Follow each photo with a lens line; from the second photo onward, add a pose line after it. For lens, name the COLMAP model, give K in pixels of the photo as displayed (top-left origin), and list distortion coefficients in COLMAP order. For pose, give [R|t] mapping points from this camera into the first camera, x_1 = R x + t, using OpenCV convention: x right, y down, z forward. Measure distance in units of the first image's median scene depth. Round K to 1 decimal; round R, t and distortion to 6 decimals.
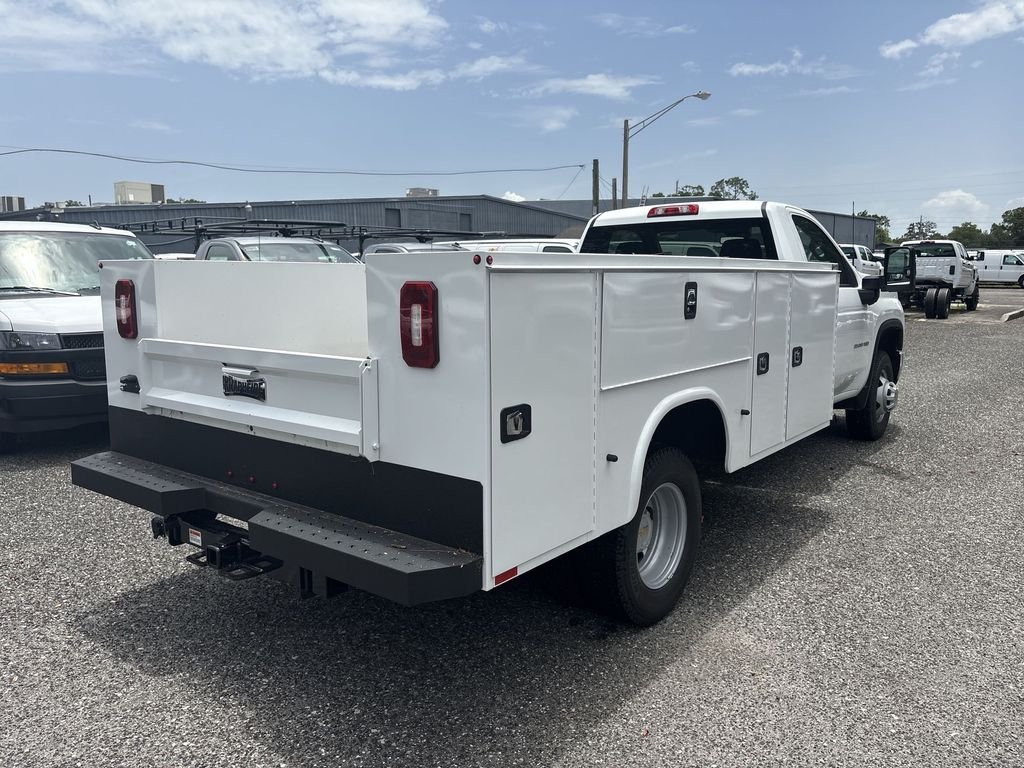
lens RADIAL K [[785.7, 0, 512.0], [0, 785.7, 384.0], [0, 0, 1]] dist [0.028074, 0.000466]
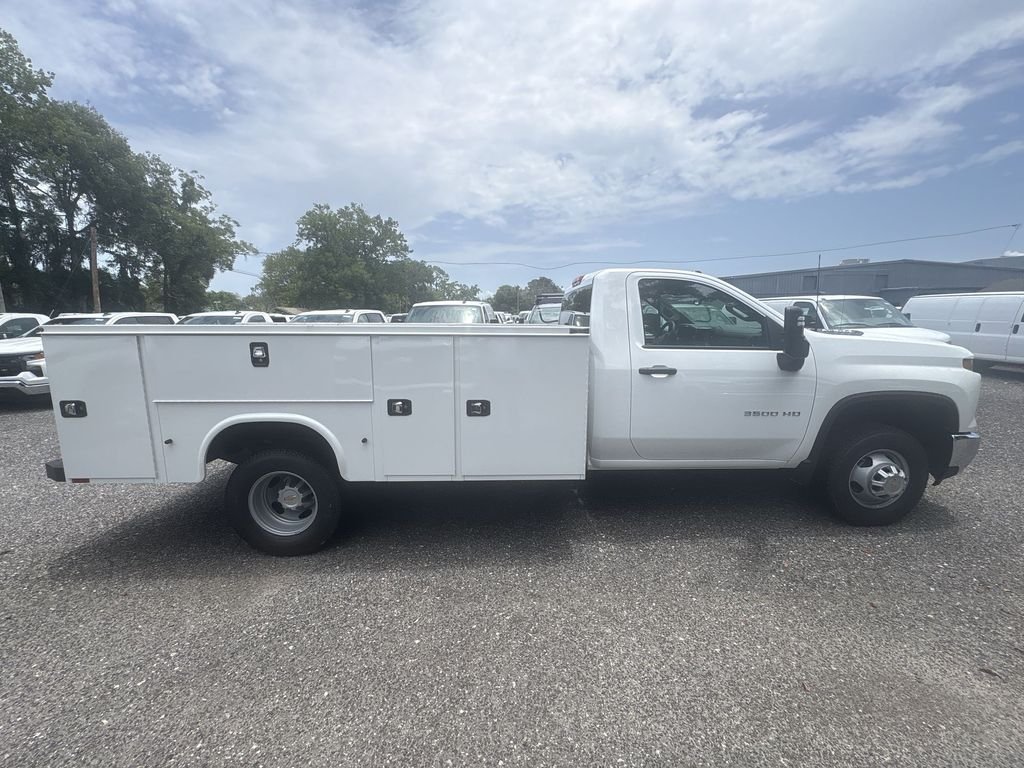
lens RADIAL K [[409.4, 0, 512.0], [0, 409.4, 384.0], [0, 0, 1]] dist [0.002652, 0.000241]
pose [[0.644283, 0.126993, -0.754170, 0.830554], [-0.110190, 0.991242, 0.072778, -0.117815], [0.756807, 0.036213, 0.652634, 0.629364]]
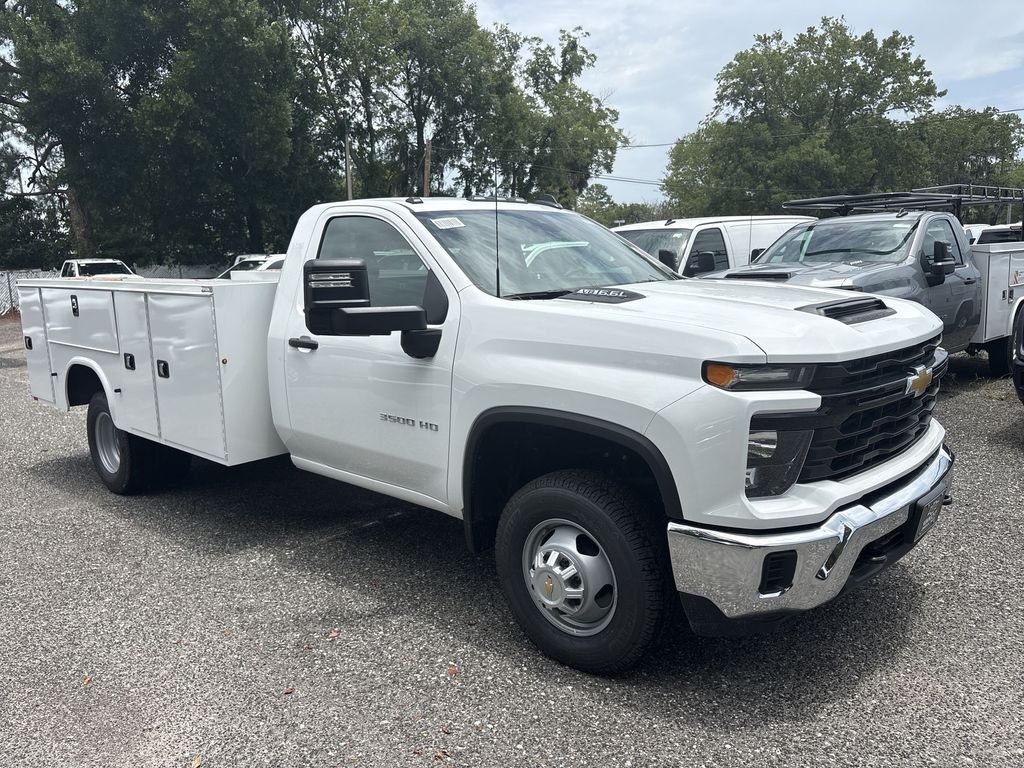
lens RADIAL K [[785.7, 0, 512.0], [0, 785.7, 384.0], [0, 0, 1]] dist [0.028074, 0.000466]
pose [[-0.082008, 0.176615, -0.980858, 1.388481], [-0.109967, 0.976560, 0.185035, -0.268527], [0.990546, 0.123037, -0.060663, 1.527752]]
